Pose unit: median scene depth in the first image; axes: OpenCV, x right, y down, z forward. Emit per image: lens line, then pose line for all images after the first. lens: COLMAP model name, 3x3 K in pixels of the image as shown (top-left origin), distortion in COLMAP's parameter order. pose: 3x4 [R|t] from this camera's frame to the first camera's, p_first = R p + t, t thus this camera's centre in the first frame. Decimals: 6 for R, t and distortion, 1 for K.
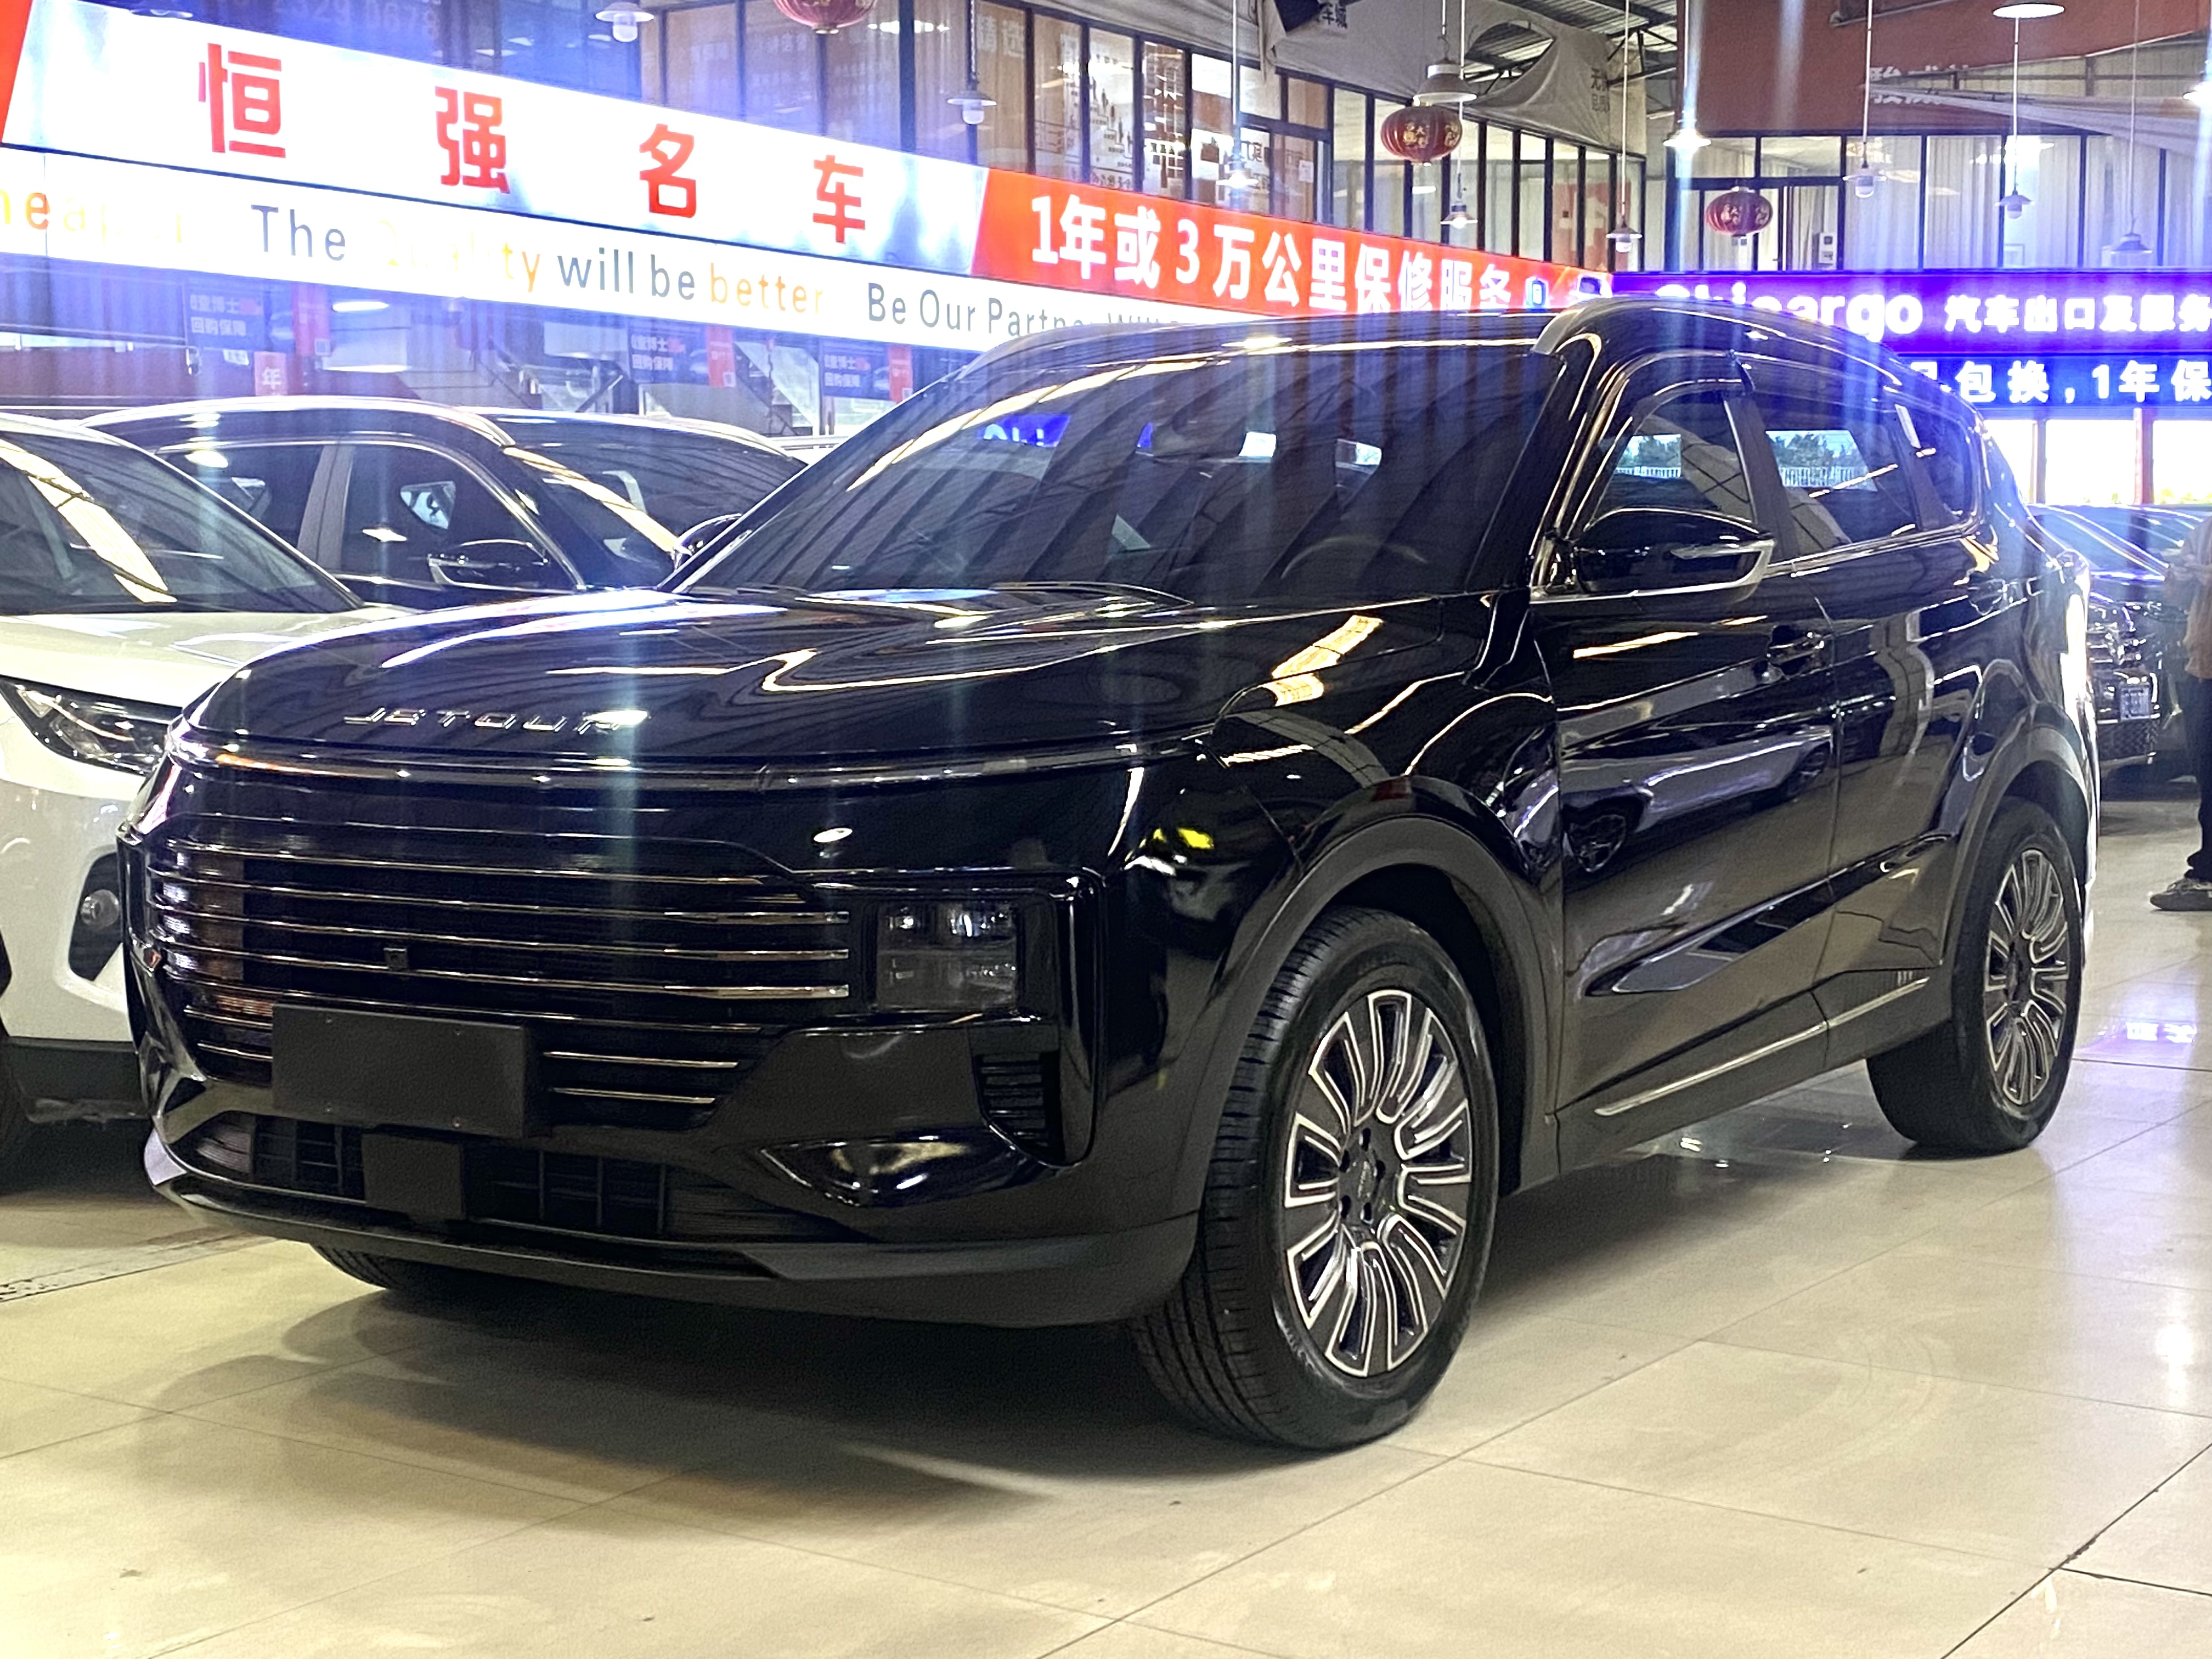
lens RADIAL K [[3130.2, 0, 1106.0], [0, 3130.2, 829.5], [0, 0, 1]] dist [0.253119, -0.988258]
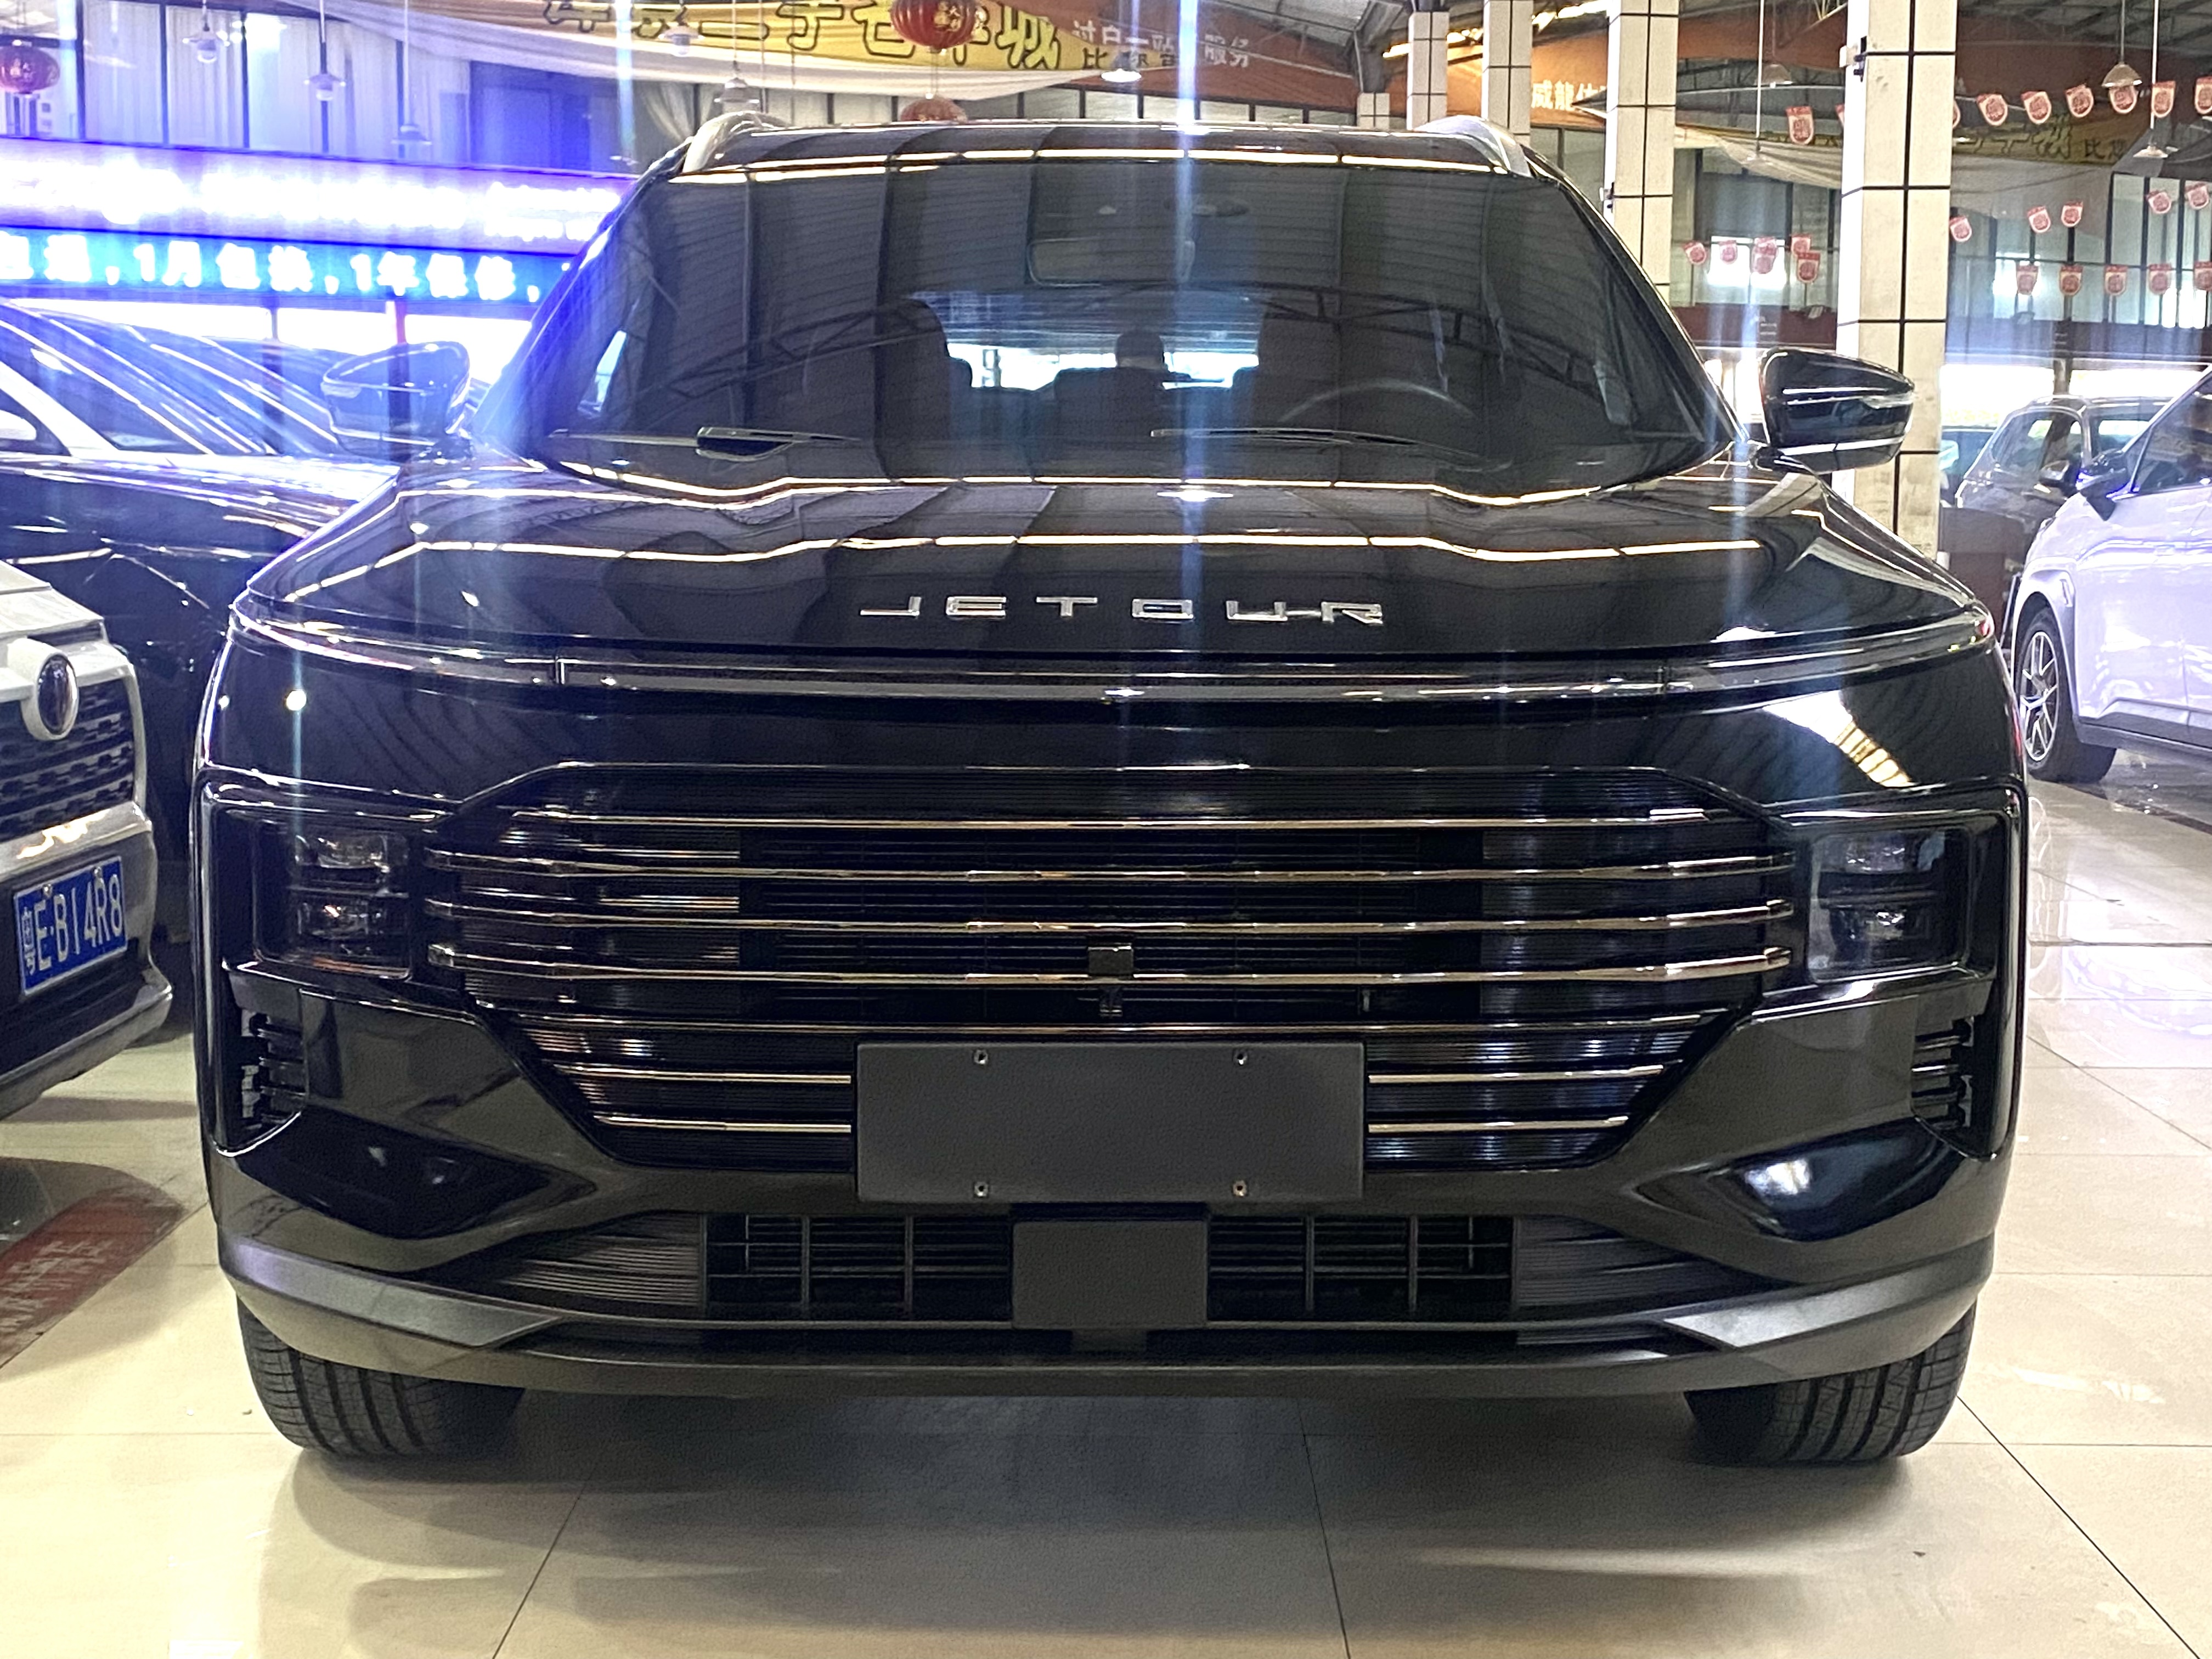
lens RADIAL K [[3130.2, 0, 1106.0], [0, 3130.2, 829.5], [0, 0, 1]] dist [0.253119, -0.988258]
pose [[0.821533, -0.051308, 0.567848, -0.523116], [0.033100, 0.998555, 0.042336, -0.013429], [-0.569199, -0.015985, 0.822044, 0.384453]]
